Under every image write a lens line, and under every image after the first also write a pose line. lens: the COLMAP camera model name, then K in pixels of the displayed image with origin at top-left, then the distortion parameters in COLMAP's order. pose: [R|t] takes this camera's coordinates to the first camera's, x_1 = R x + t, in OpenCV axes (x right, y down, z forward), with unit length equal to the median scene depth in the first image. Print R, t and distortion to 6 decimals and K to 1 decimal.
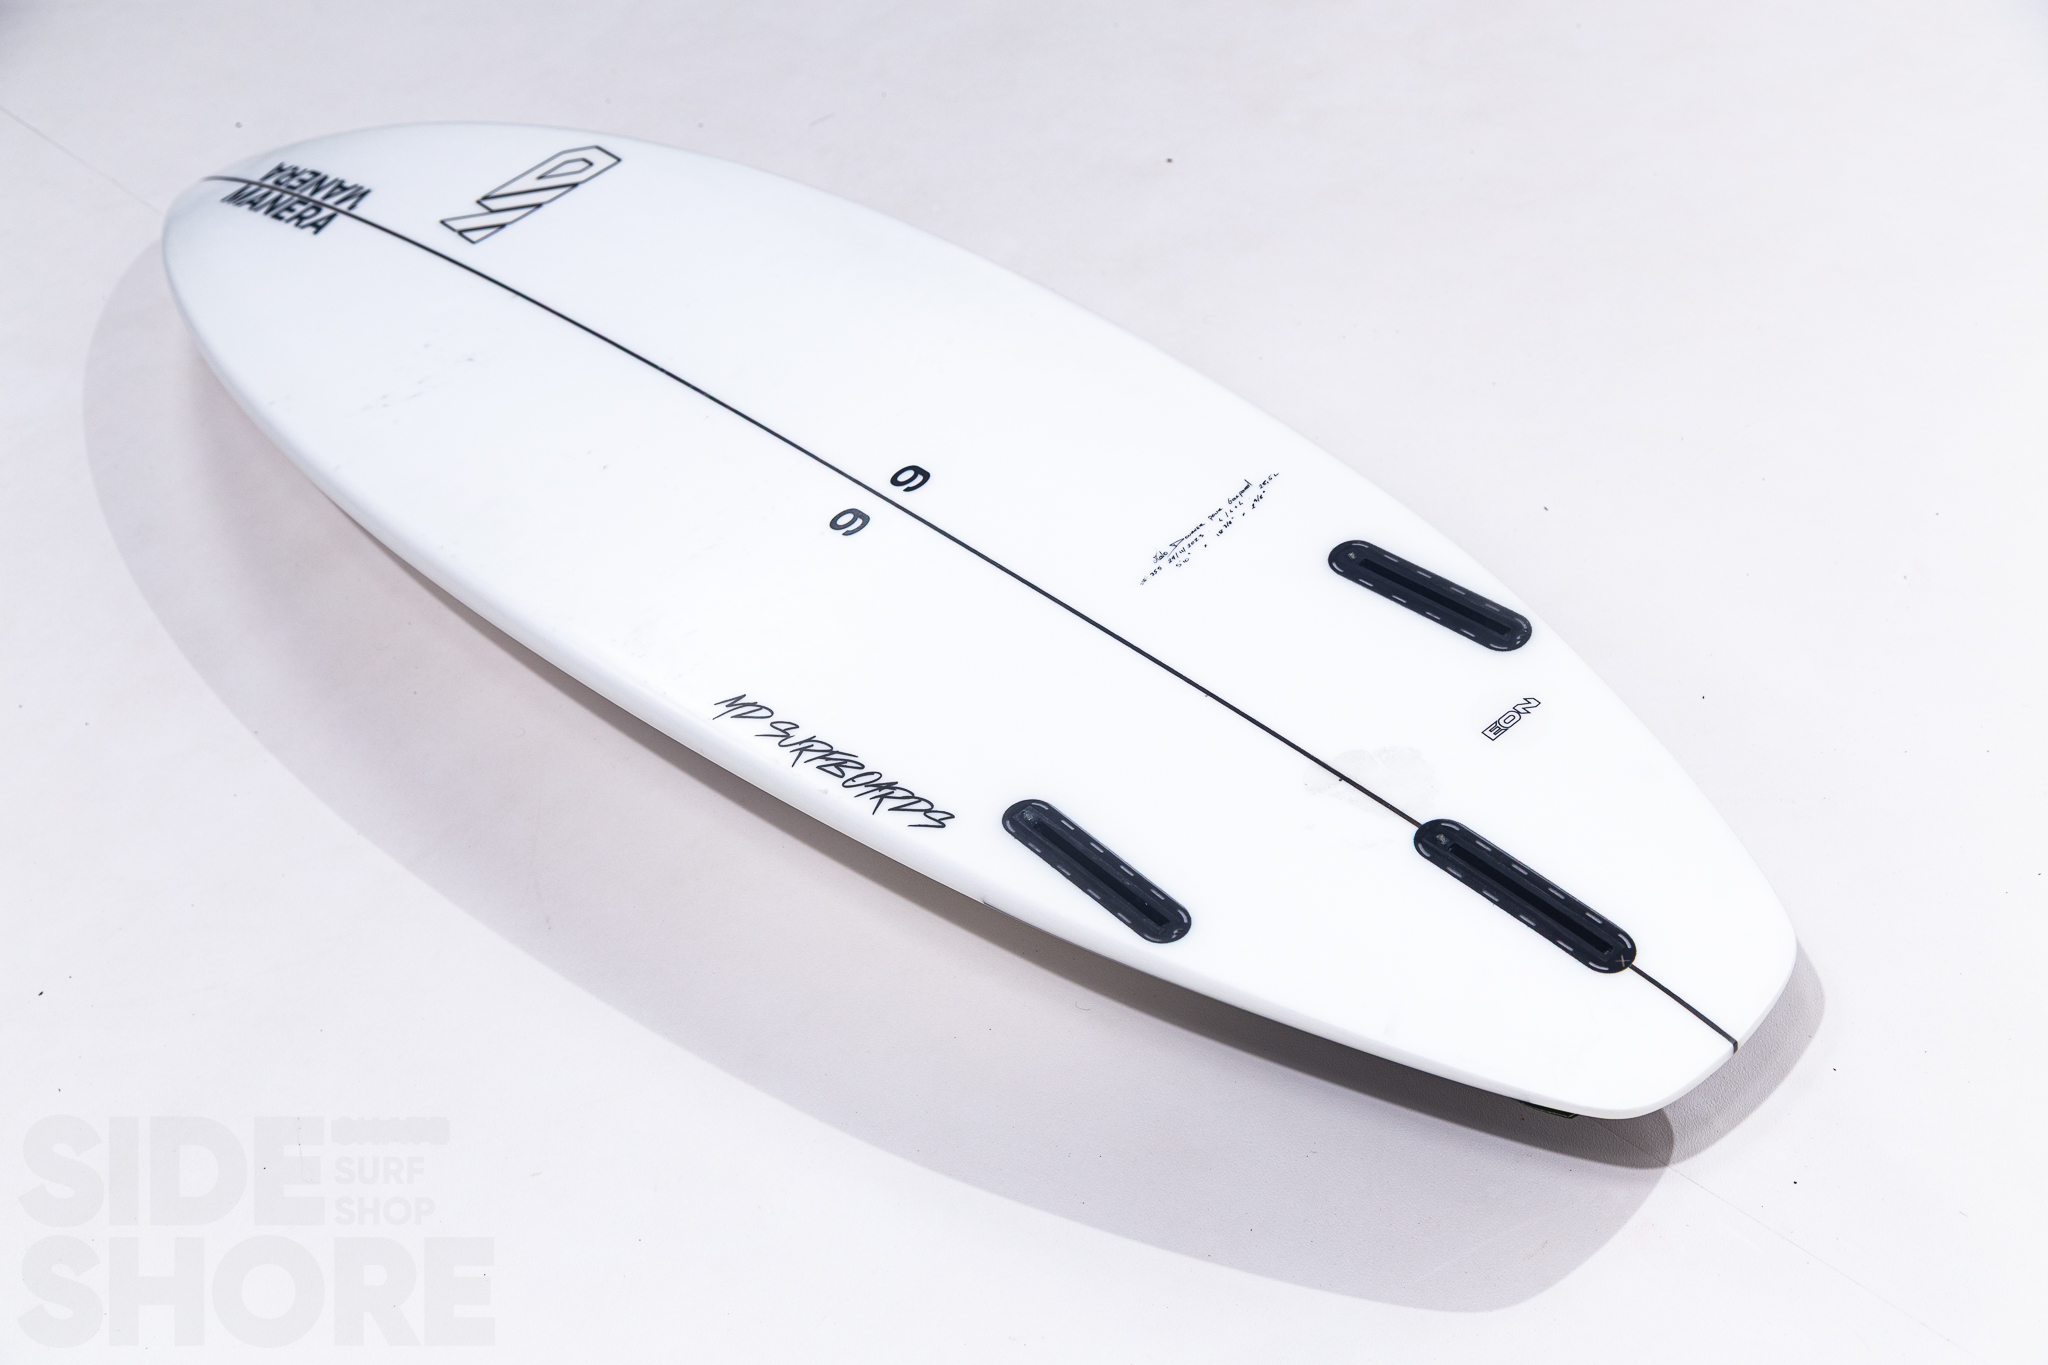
lens RADIAL K [[2836.6, 0, 1033.0], [0, 2836.6, 685.4], [0, 0, 1]] dist [-0.084229, 0.000000]
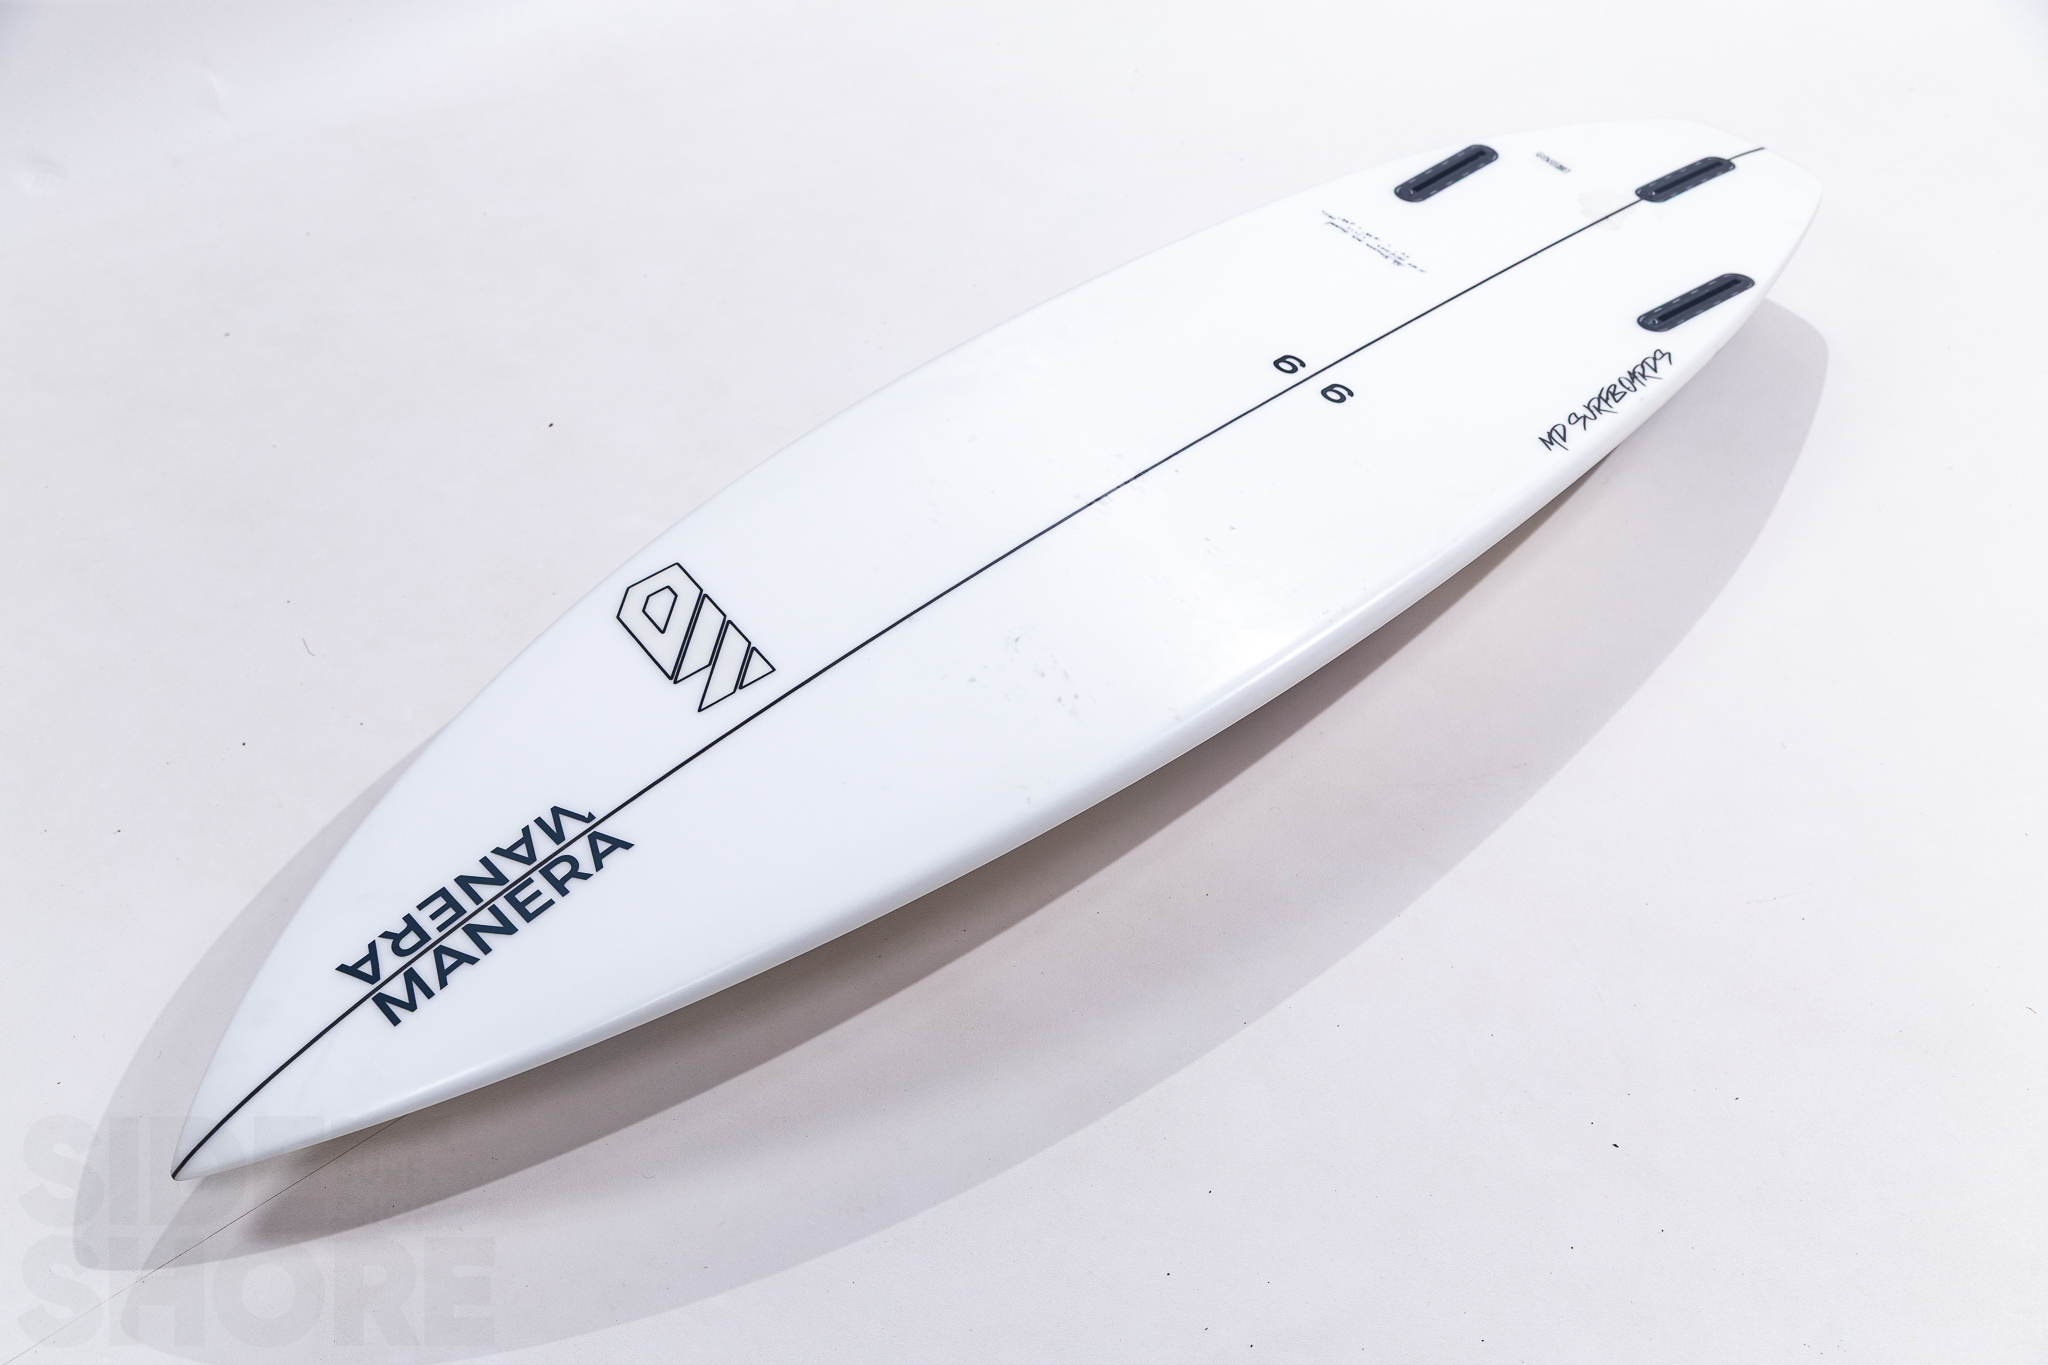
lens RADIAL K [[2147.0, 0, 1028.8], [0, 2147.0, 694.7], [0, 0, 1]] dist [0.007544, 0.000000]
pose [[0.001535, -0.559270, 0.828984, -0.887333], [0.659800, 0.623500, 0.419419, -0.442905], [-0.751440, 0.546319, 0.369963, 0.780236]]
